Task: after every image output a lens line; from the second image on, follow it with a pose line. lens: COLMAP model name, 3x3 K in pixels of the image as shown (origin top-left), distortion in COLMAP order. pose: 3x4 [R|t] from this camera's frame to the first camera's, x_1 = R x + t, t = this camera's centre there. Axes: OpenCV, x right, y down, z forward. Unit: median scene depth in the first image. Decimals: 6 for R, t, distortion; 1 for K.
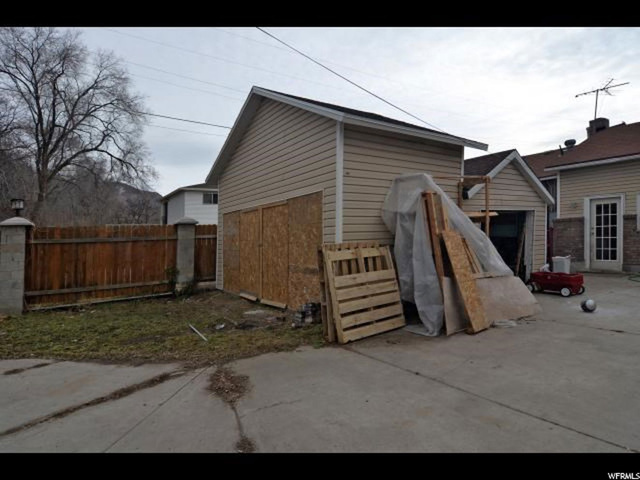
lens RADIAL K [[353.8, 0, 321.3], [0, 353.8, 244.2], [0, 0, 1]] dist [-0.015747, -0.000570]
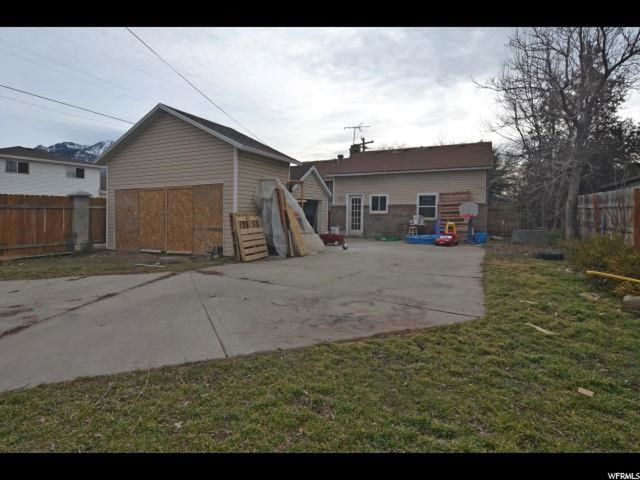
lens RADIAL K [[353.8, 0, 321.3], [0, 353.8, 244.2], [0, 0, 1]] dist [-0.015747, -0.000570]
pose [[0.845047, -0.013292, 0.534527, -0.414036], [-0.014074, 0.998792, 0.047087, 0.049439], [-0.534507, -0.047314, 0.843839, -0.596598]]
